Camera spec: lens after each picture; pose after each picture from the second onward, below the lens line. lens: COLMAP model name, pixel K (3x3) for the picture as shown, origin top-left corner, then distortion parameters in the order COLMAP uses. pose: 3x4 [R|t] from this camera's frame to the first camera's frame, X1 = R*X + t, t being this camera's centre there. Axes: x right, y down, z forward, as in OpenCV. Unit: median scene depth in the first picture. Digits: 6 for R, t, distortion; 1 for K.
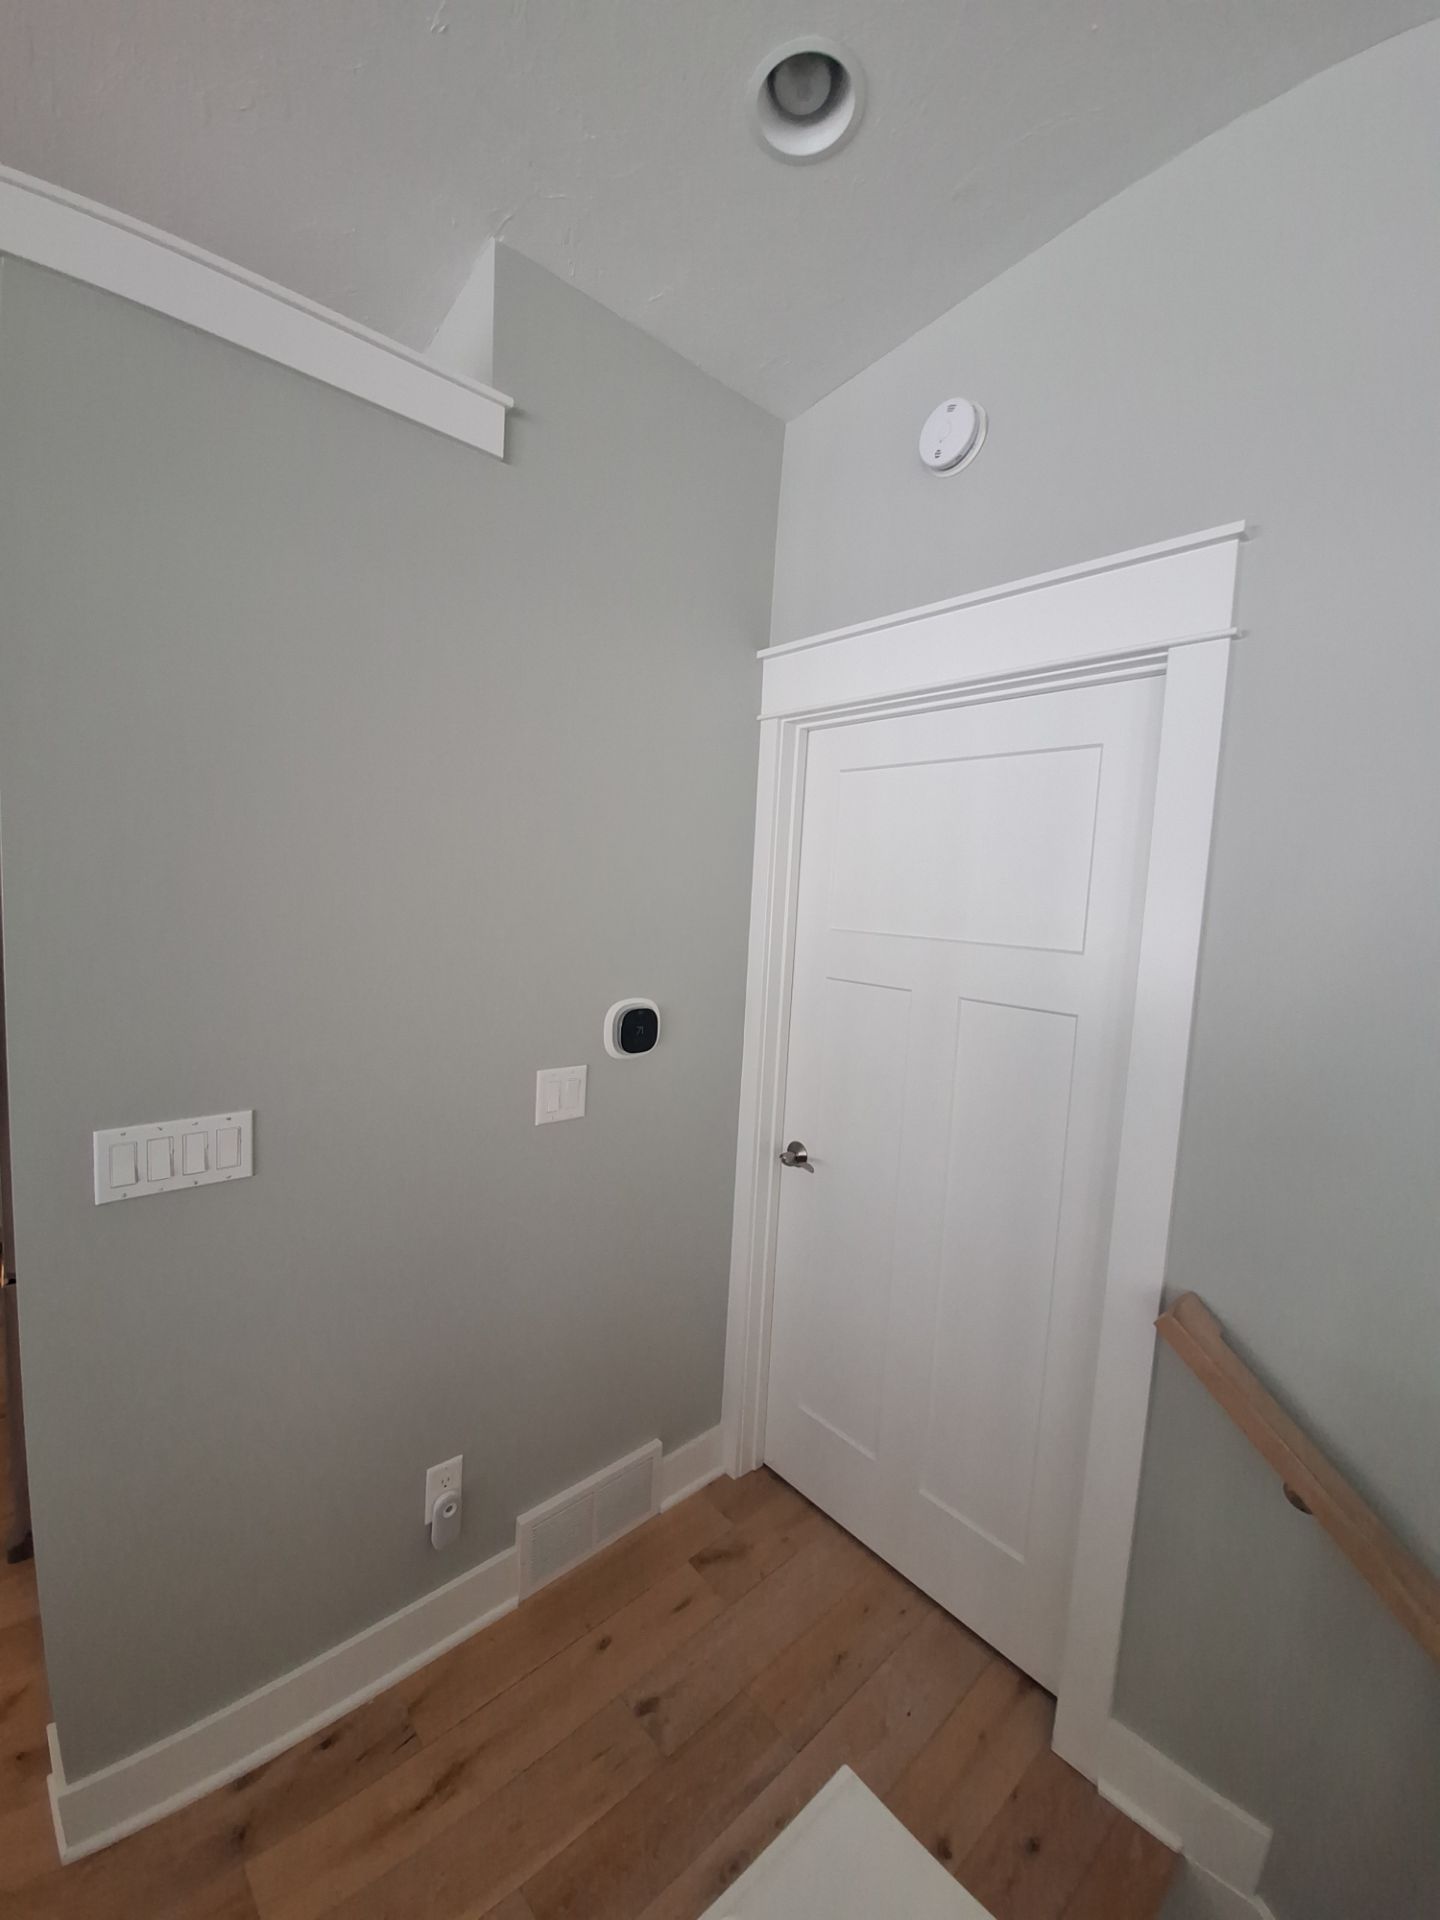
lens RADIAL K [[755.4, 0, 721.0], [0, 755.4, 956.0], [0, 0, 1]] dist [-0.027426, -0.001513]
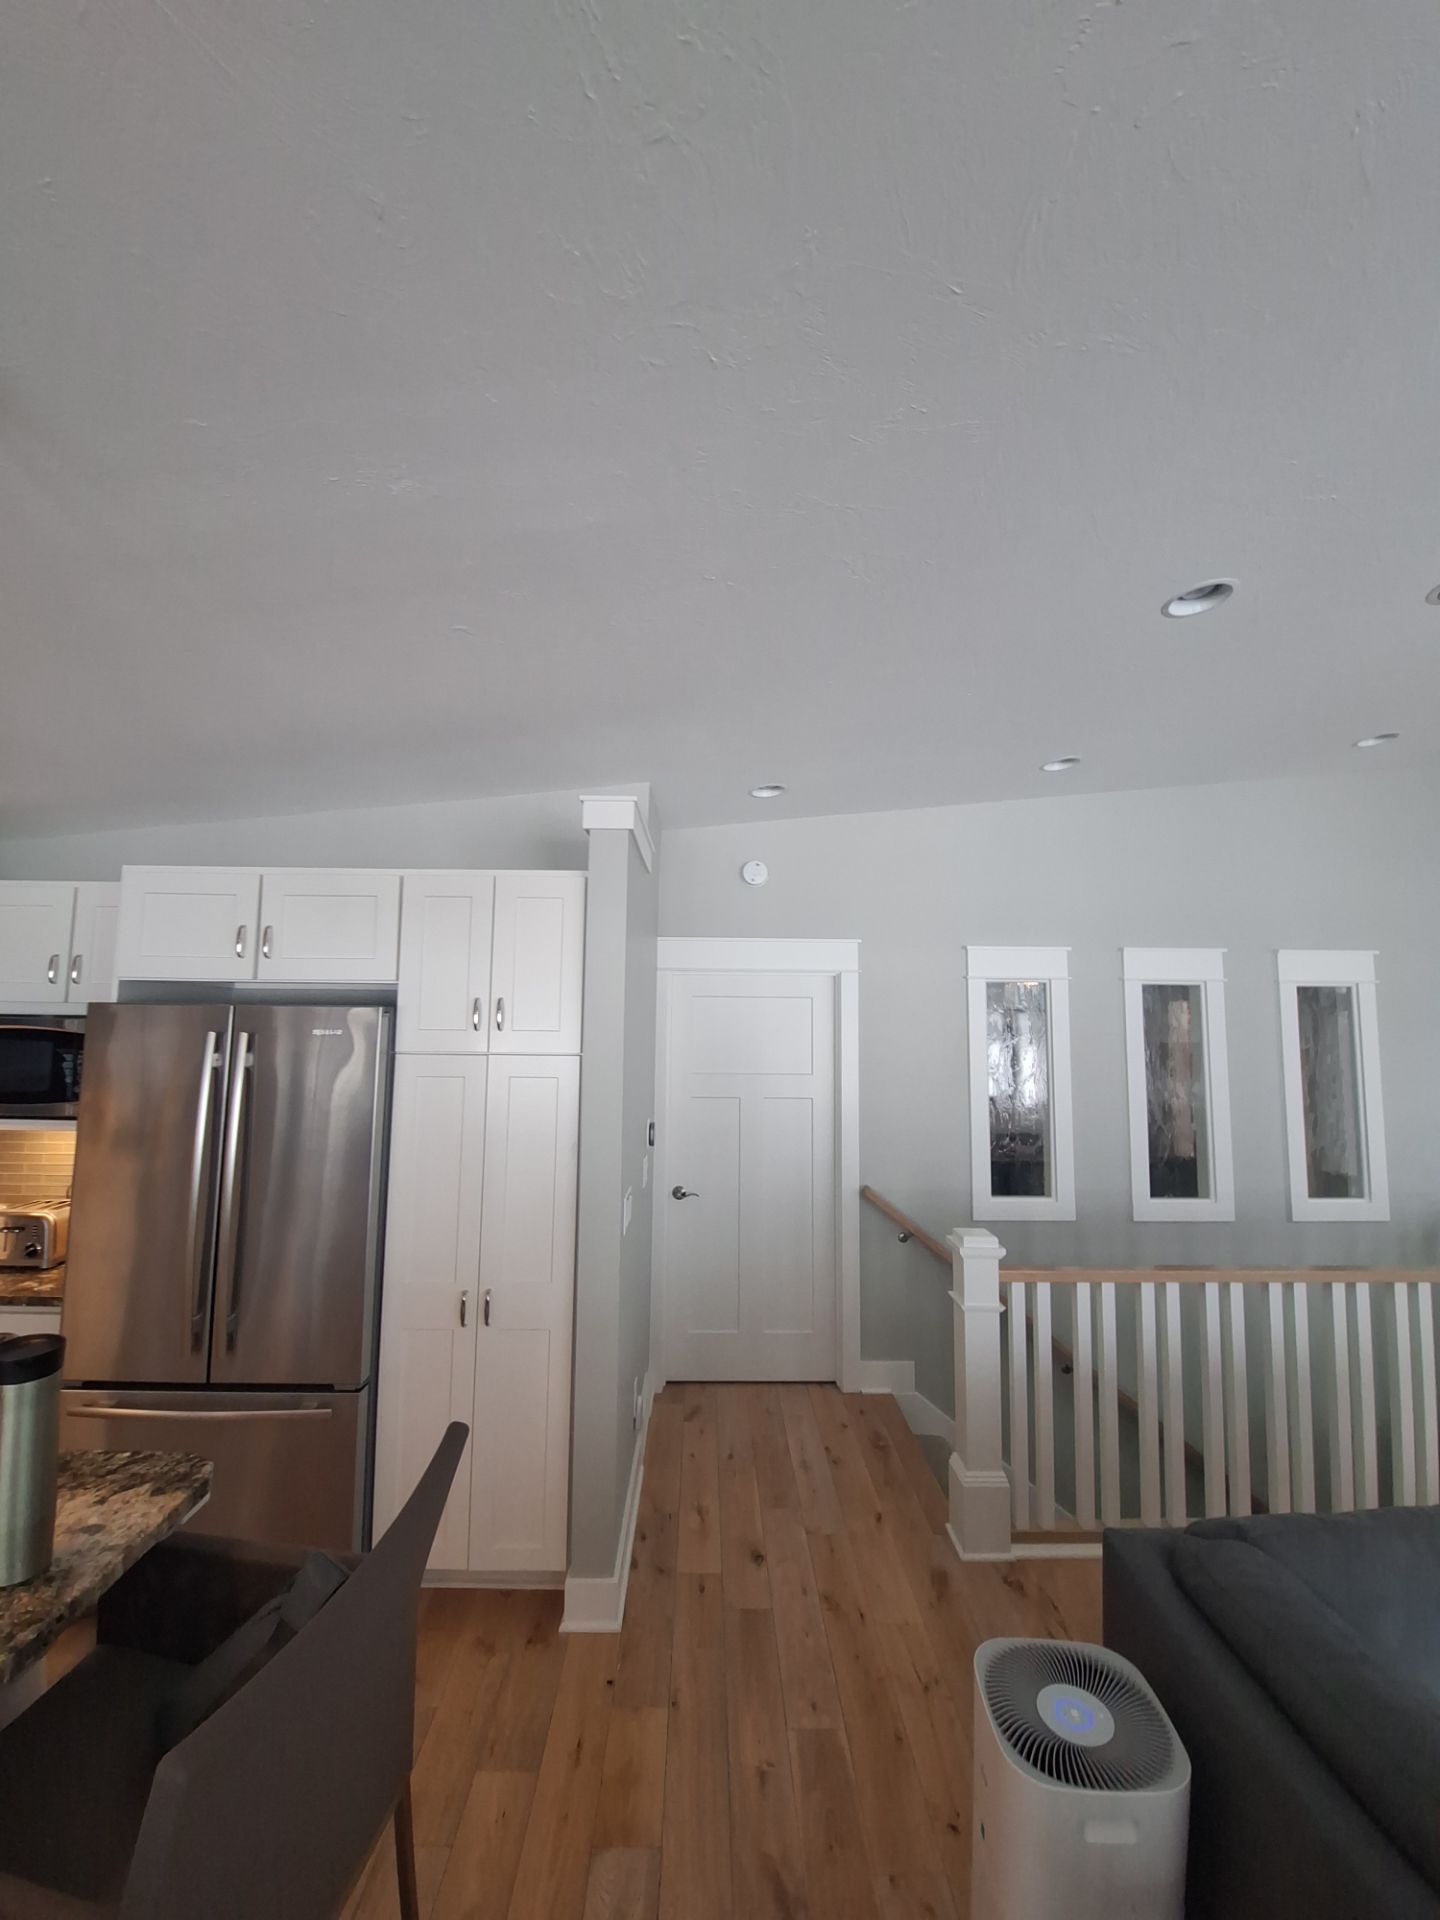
lens RADIAL K [[755.4, 0, 717.9], [0, 755.4, 967.6], [0, 0, 1]] dist [-0.027426, -0.001513]
pose [[0.643237, 0.046464, 0.764256, -1.908997], [0.085701, 0.987516, -0.132168, -0.059044], [-0.760856, 0.150513, 0.631225, -0.531600]]
